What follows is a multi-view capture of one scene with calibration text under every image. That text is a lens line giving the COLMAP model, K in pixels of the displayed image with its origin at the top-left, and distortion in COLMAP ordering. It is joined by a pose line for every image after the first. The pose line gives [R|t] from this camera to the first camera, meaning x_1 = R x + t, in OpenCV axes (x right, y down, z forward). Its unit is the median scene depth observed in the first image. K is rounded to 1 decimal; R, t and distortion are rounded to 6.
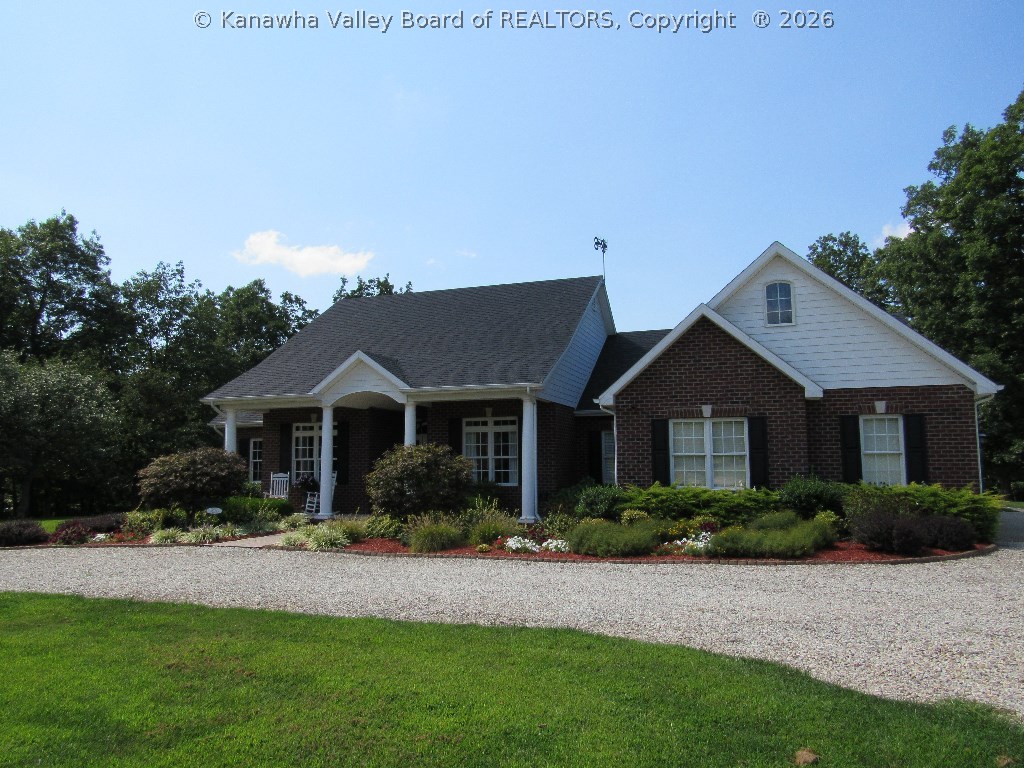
lens RADIAL K [[730.6, 0, 512.0], [0, 730.6, 384.0], [0, 0, 1]] dist [-0.050152, 0.036851]
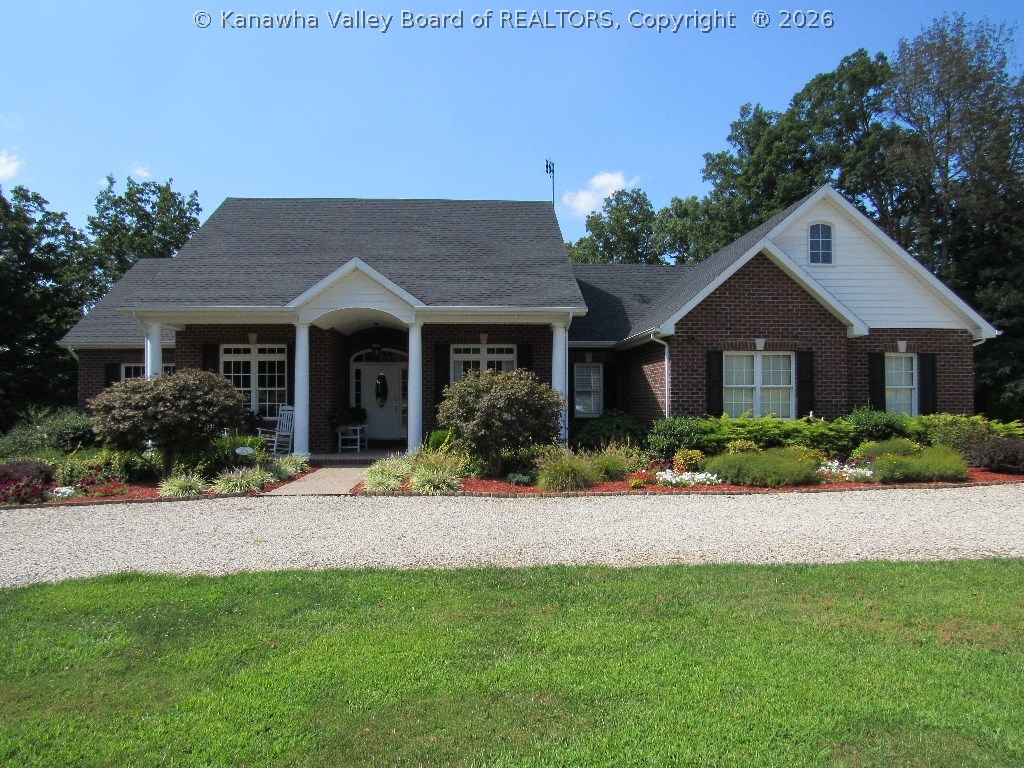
lens RADIAL K [[730.6, 0, 512.0], [0, 730.6, 384.0], [0, 0, 1]] dist [-0.050152, 0.036851]
pose [[0.925876, 0.015947, 0.377490, -0.349649], [-0.046349, 0.996357, 0.071590, 0.029161], [-0.374973, -0.083780, 0.923242, 0.153646]]
